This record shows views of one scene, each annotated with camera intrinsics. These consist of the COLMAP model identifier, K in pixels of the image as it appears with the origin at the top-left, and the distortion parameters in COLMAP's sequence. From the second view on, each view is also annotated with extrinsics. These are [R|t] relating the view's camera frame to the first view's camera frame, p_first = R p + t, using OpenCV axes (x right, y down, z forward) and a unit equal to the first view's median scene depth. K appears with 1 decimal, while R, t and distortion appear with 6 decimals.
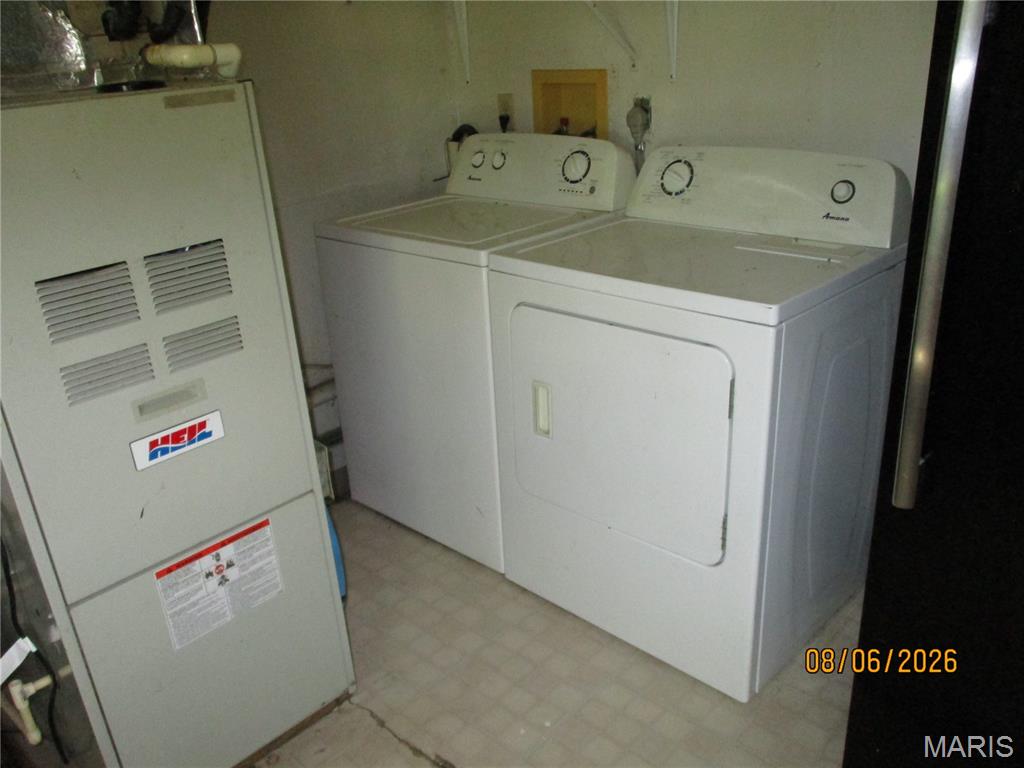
lens RADIAL K [[850.9, 0, 513.4], [0, 850.9, 382.1], [0, 0, 1]] dist [-0.018922, 0.016818]
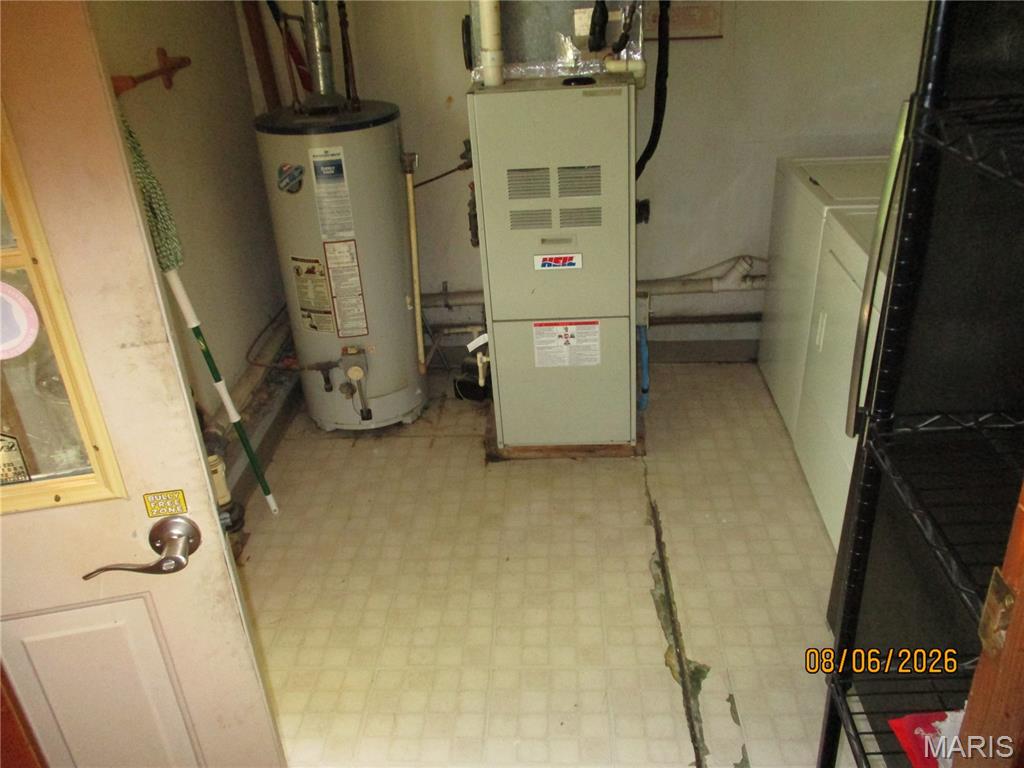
lens RADIAL K [[850.9, 0, 511.4], [0, 850.9, 385.8], [0, 0, 1]] dist [-0.018922, 0.016818]
pose [[0.676547, 0.393518, -0.622437, 0.819685], [-0.283279, 0.919277, 0.273281, -0.165428], [0.679733, -0.008564, 0.733410, -0.485858]]
